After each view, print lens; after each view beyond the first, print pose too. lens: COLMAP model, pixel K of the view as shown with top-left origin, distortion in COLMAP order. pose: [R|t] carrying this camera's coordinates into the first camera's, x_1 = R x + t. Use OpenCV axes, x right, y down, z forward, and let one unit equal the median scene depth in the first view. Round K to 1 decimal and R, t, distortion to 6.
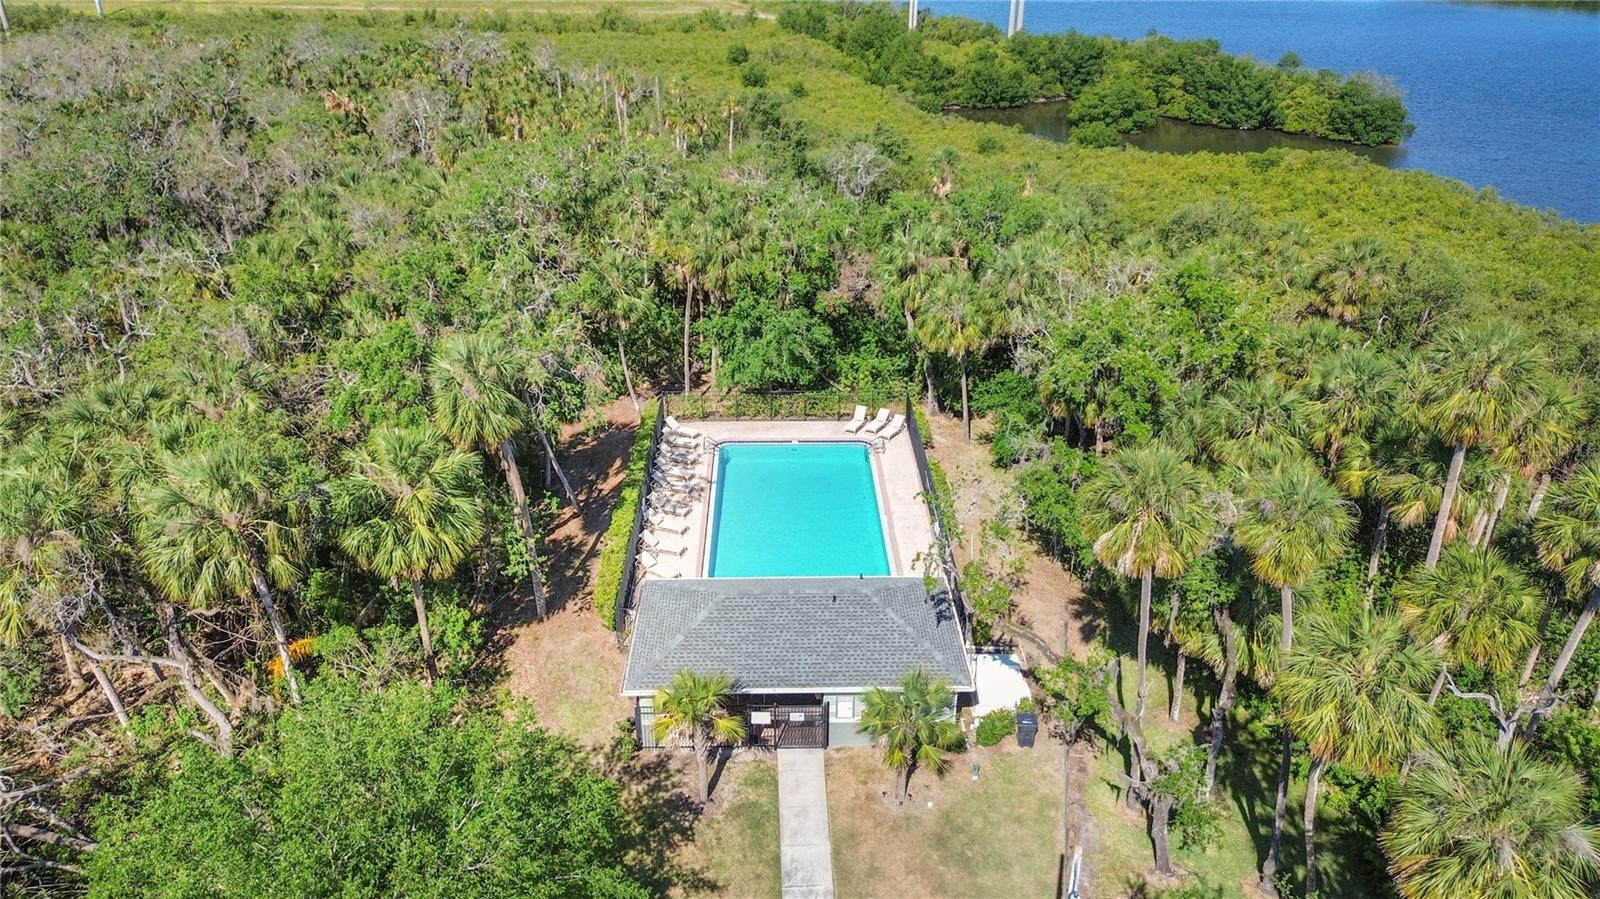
lens RADIAL K [[1121.8, 0, 808.7], [0, 1121.8, 461.3], [0, 0, 1]] dist [0.055007, -0.008983]
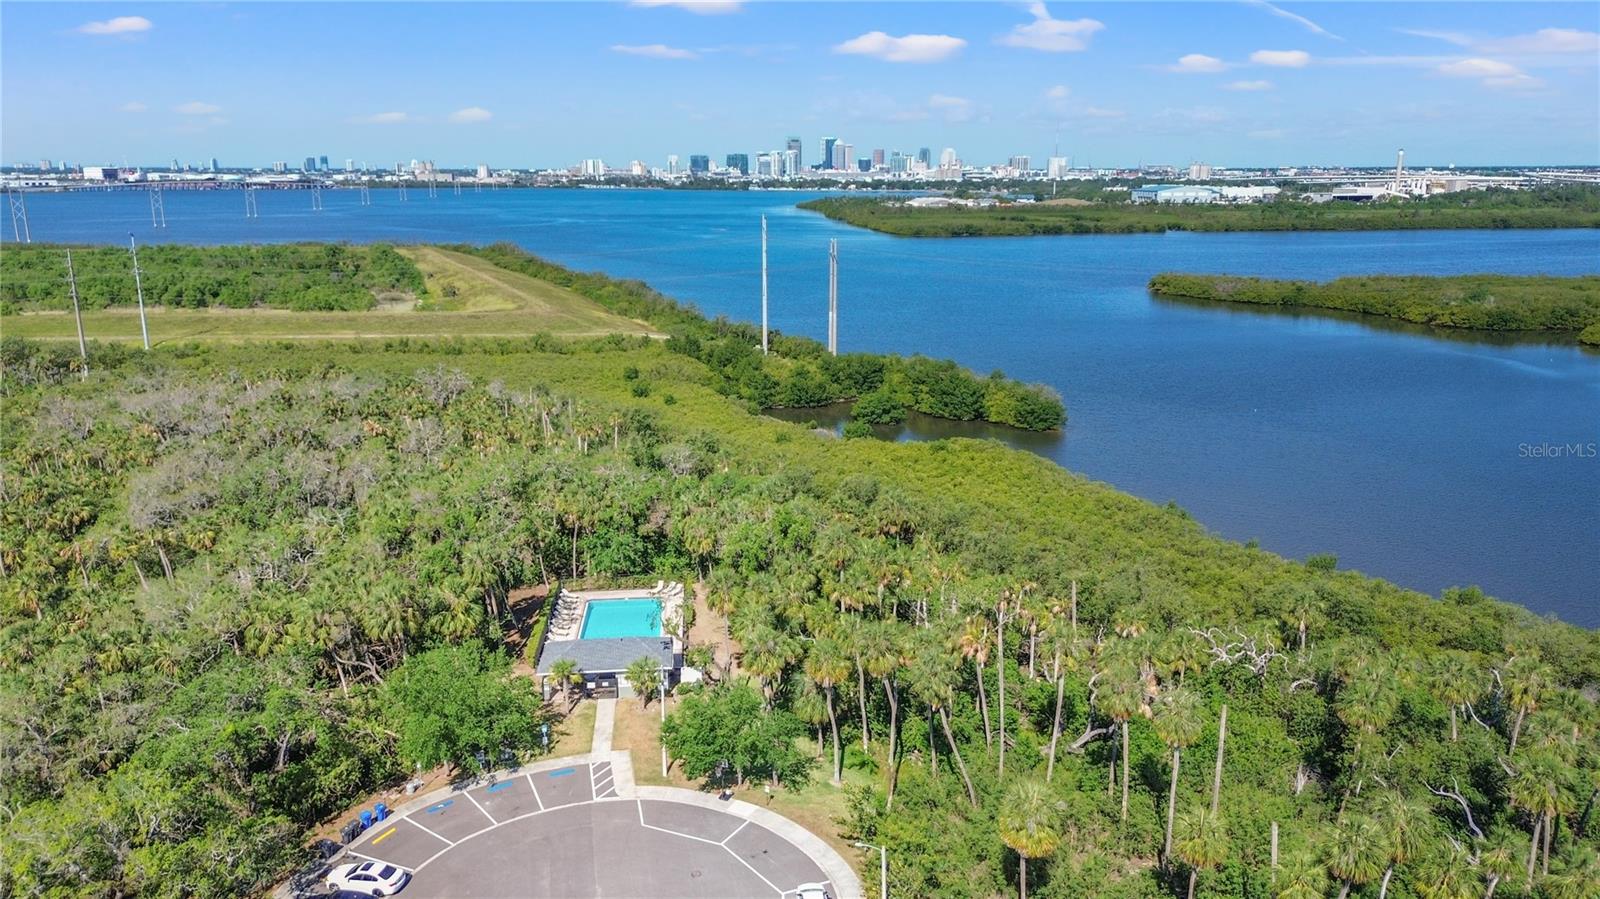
lens RADIAL K [[1121.8, 0, 807.0], [0, 1121.8, 433.0], [0, 0, 1]] dist [0.055007, -0.008983]
pose [[0.997631, -0.024216, 0.064397, 0.184445], [0.039380, 0.968502, -0.245873, 0.199436], [-0.056414, 0.247826, 0.967161, -1.029586]]
